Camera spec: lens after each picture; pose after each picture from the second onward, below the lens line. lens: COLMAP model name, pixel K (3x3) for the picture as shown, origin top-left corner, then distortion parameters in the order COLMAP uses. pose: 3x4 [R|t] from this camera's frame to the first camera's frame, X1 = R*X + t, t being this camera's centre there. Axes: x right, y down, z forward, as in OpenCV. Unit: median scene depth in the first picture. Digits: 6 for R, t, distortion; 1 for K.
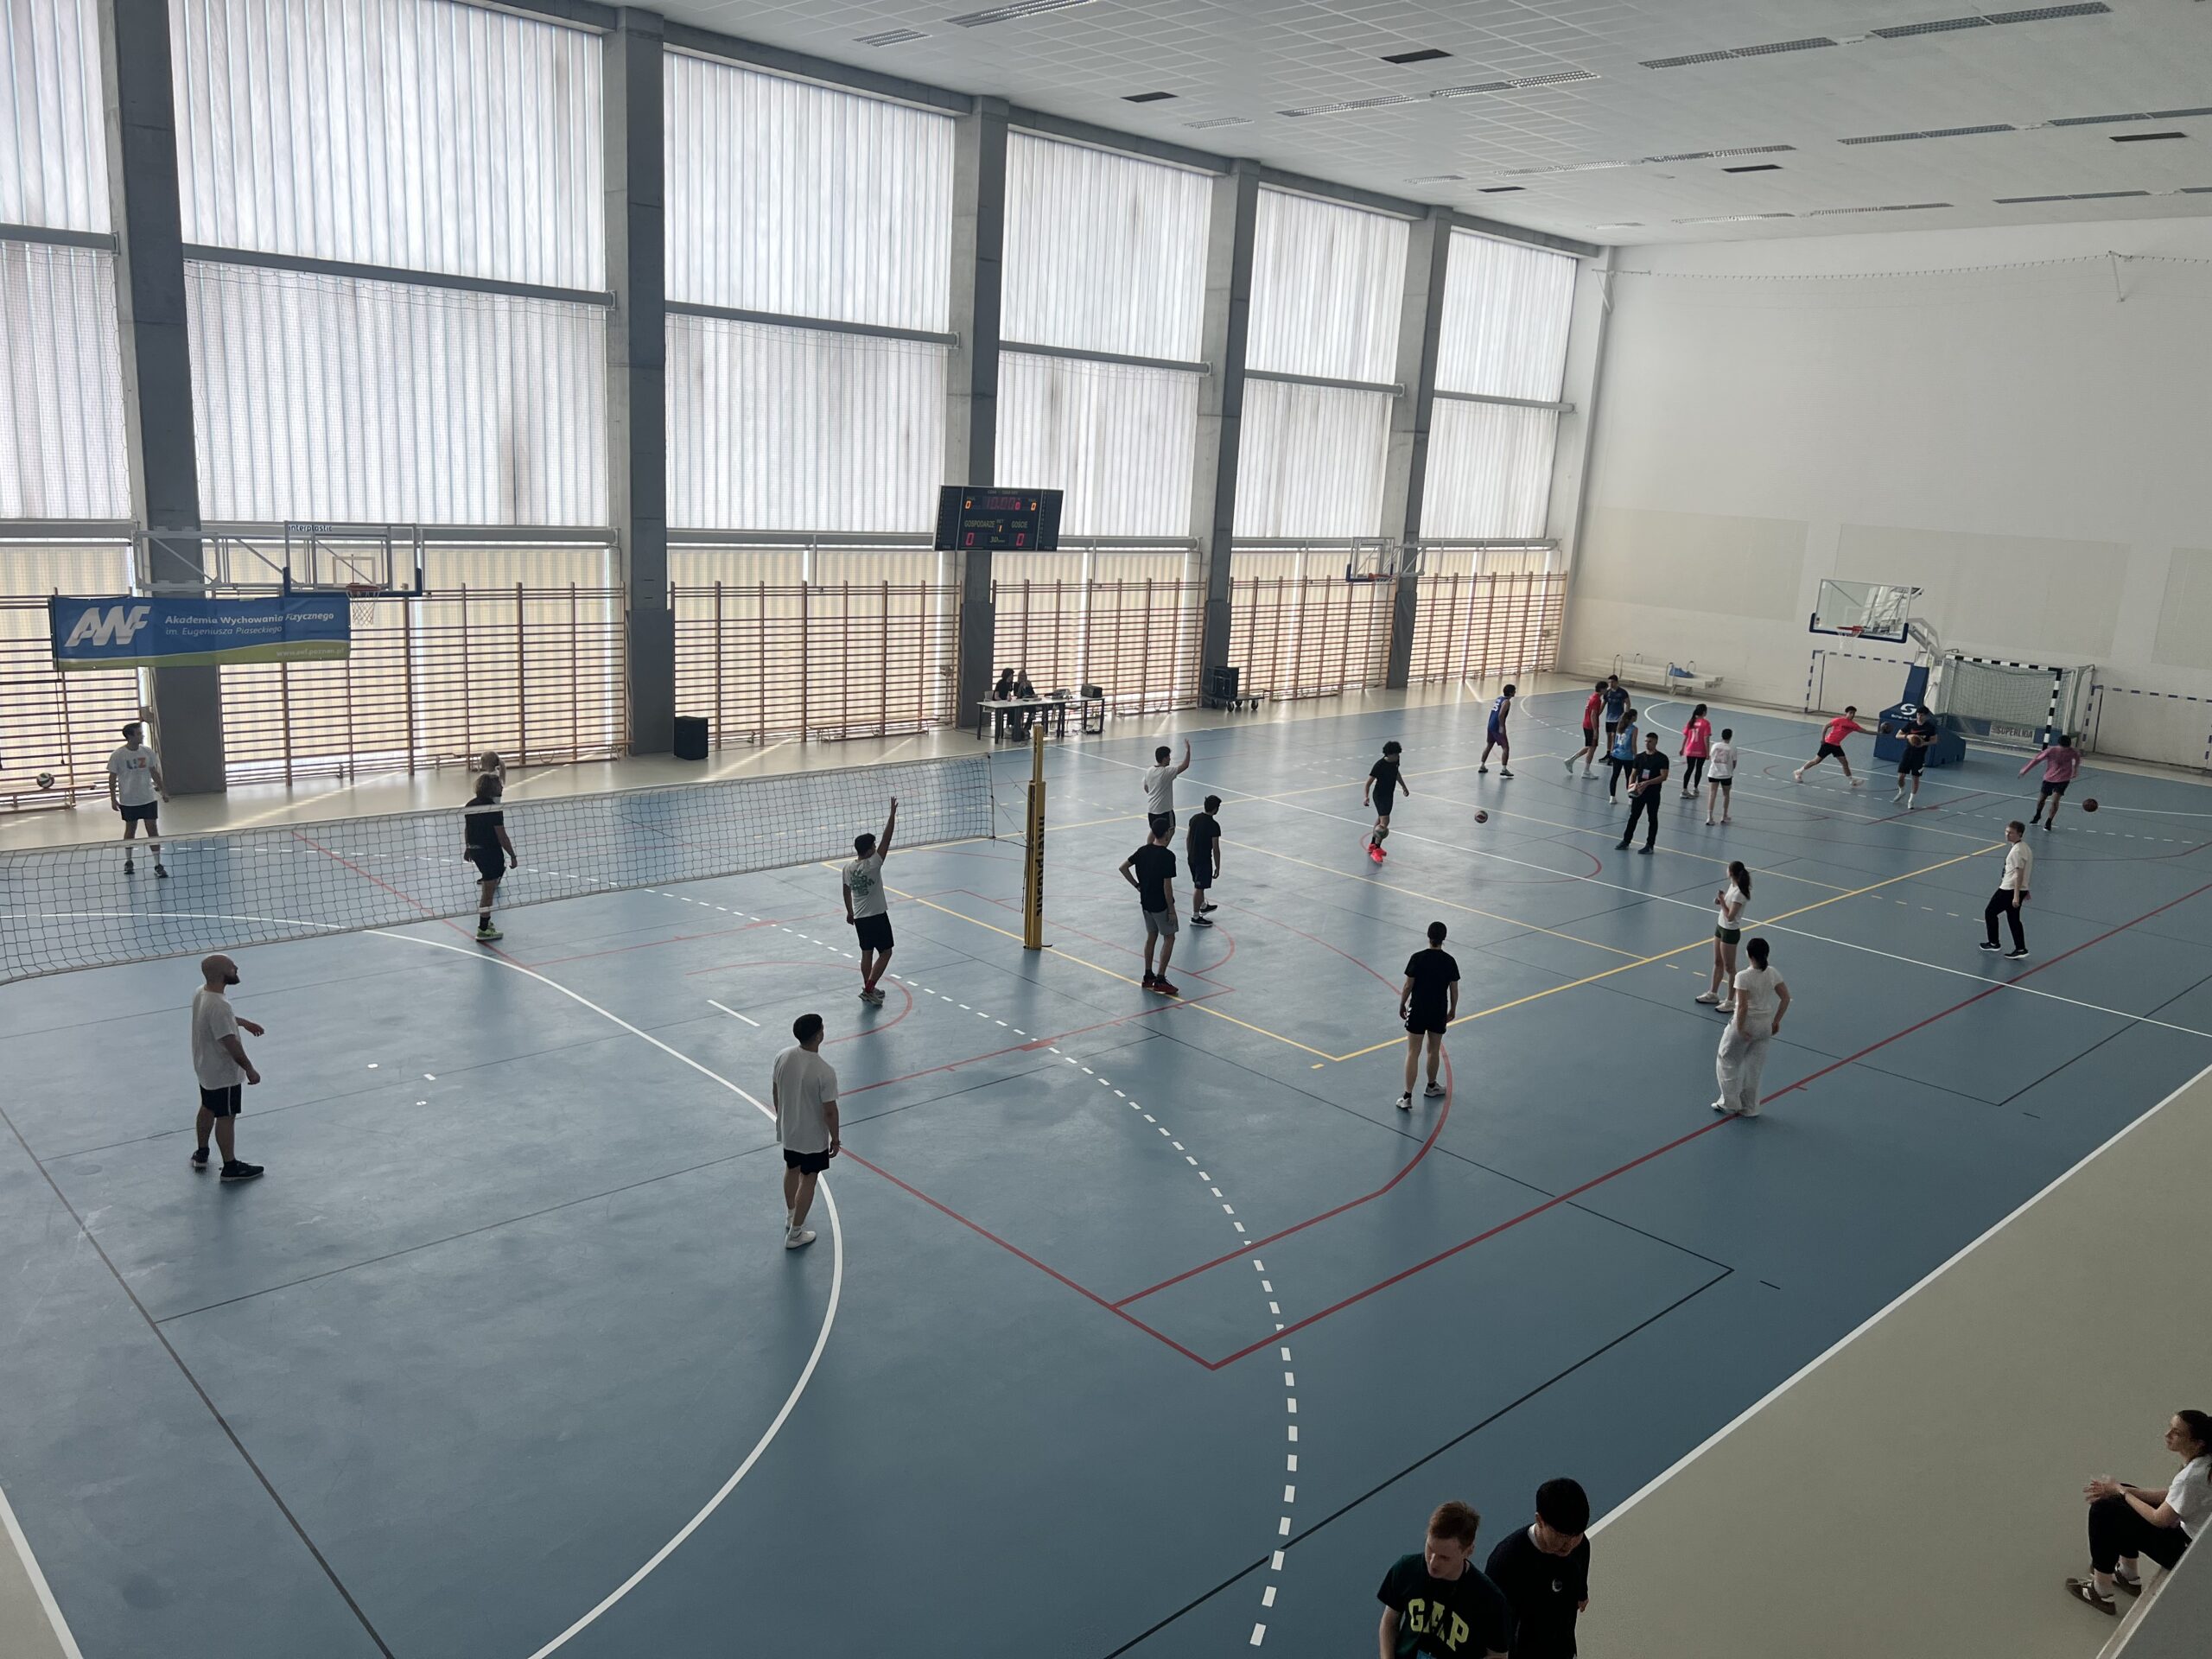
lens RADIAL K [[1637.7, 0, 1116.7], [0, 1637.7, 816.0], [0, 0, 1]] dist [0.054933, -0.052545]
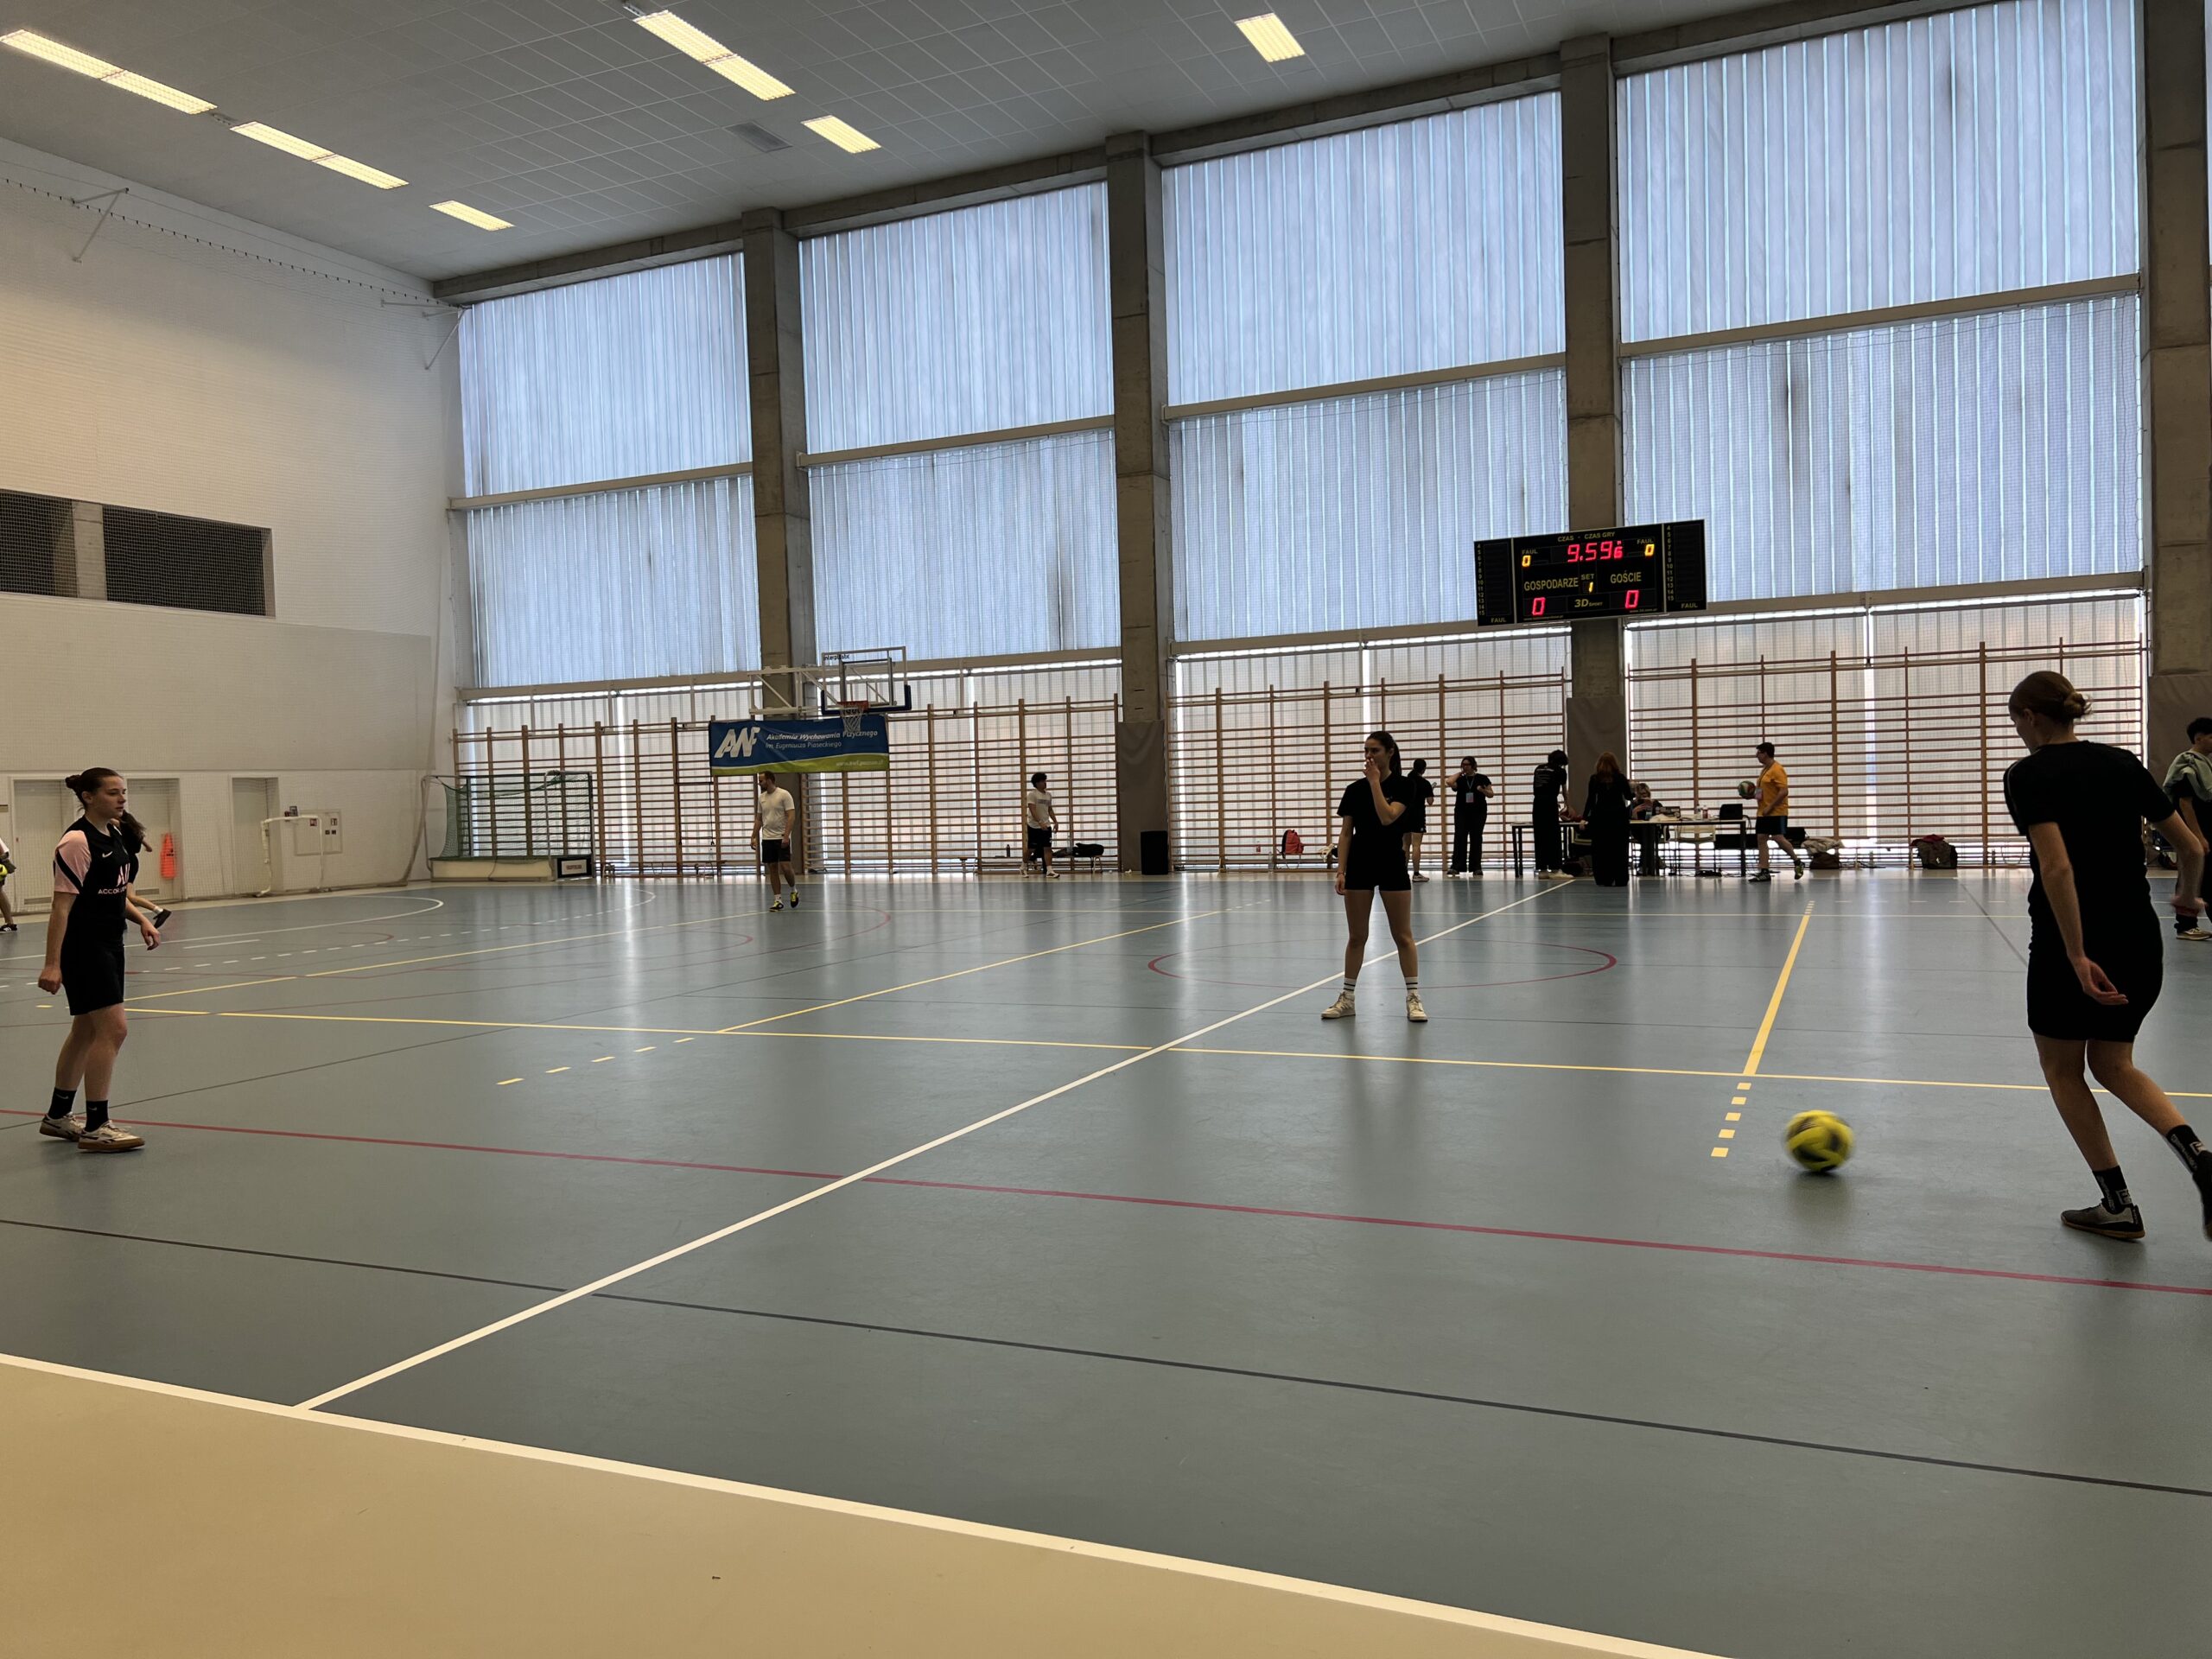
lens RADIAL K [[1637.7, 0, 1080.8], [0, 1637.7, 812.0], [0, 0, 1]] dist [0.054933, -0.052545]
pose [[0.376376, -0.037668, -0.925701, 0.596673], [-0.135619, 0.986170, -0.095269, 0.024451], [0.916487, 0.161399, 0.366062, 0.637638]]
